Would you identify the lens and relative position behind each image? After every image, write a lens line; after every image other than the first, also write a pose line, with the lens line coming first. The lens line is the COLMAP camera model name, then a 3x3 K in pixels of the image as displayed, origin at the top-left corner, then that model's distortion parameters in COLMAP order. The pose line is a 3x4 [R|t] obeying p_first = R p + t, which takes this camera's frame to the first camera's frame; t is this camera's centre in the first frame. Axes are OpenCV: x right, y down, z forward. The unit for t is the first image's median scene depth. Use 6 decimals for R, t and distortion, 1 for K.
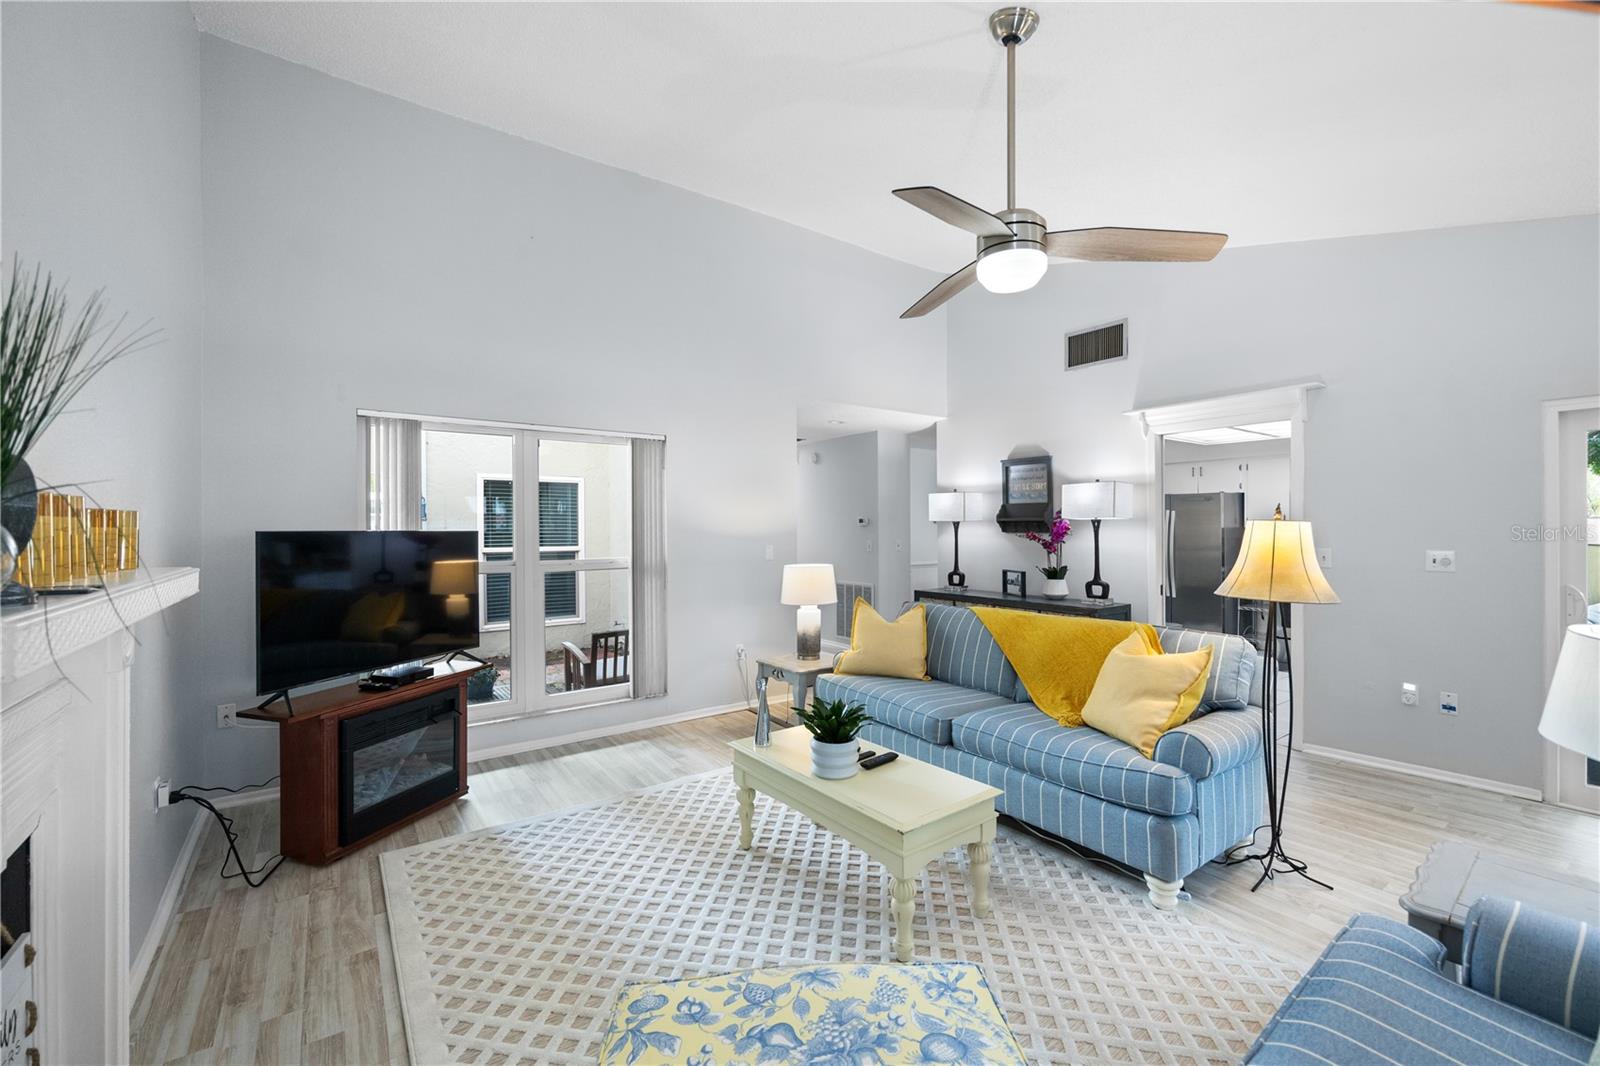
lens RADIAL K [[658.8, 0, 805.0], [0, 658.8, 524.5], [0, 0, 1]] dist [-0.000362, -0.000114]
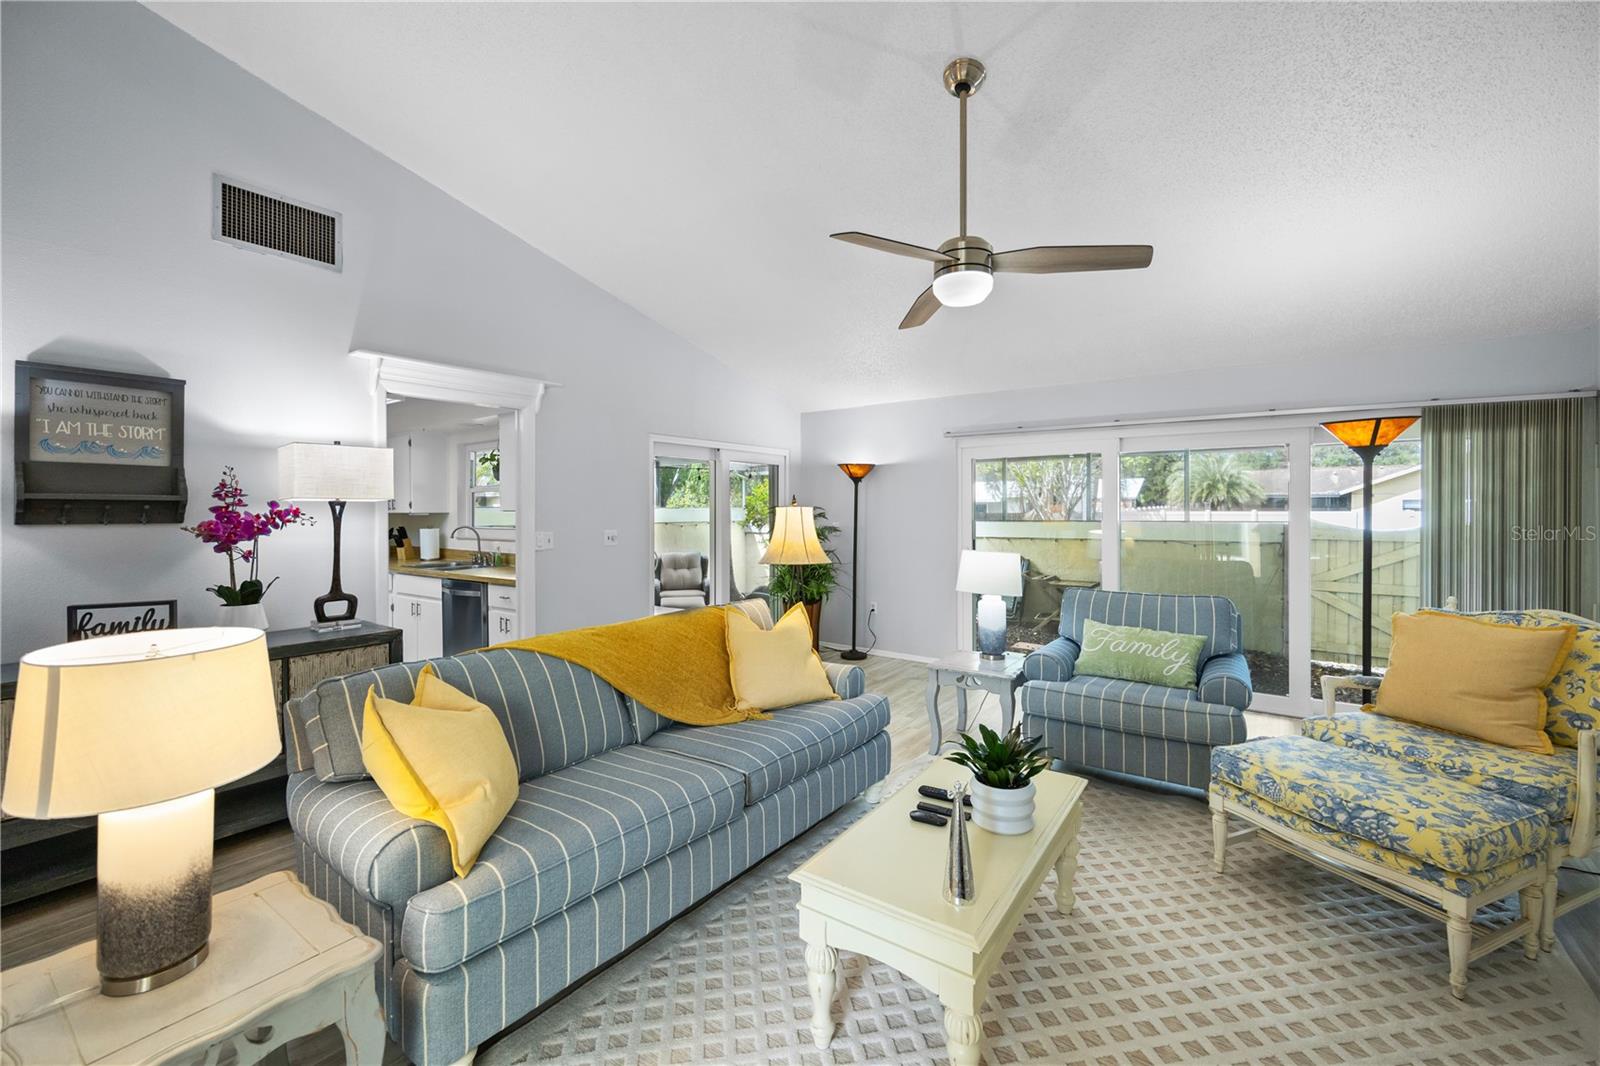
lens RADIAL K [[651.9, 0, 800.3], [0, 651.9, 512.3], [0, 0, 1]] dist [0.000726, 0.000183]
pose [[-0.302541, 0.000618, 0.953136, -0.321338], [-0.001161, 0.999999, -0.001017, 0.003309], [-0.953136, -0.001414, -0.302540, 0.756695]]
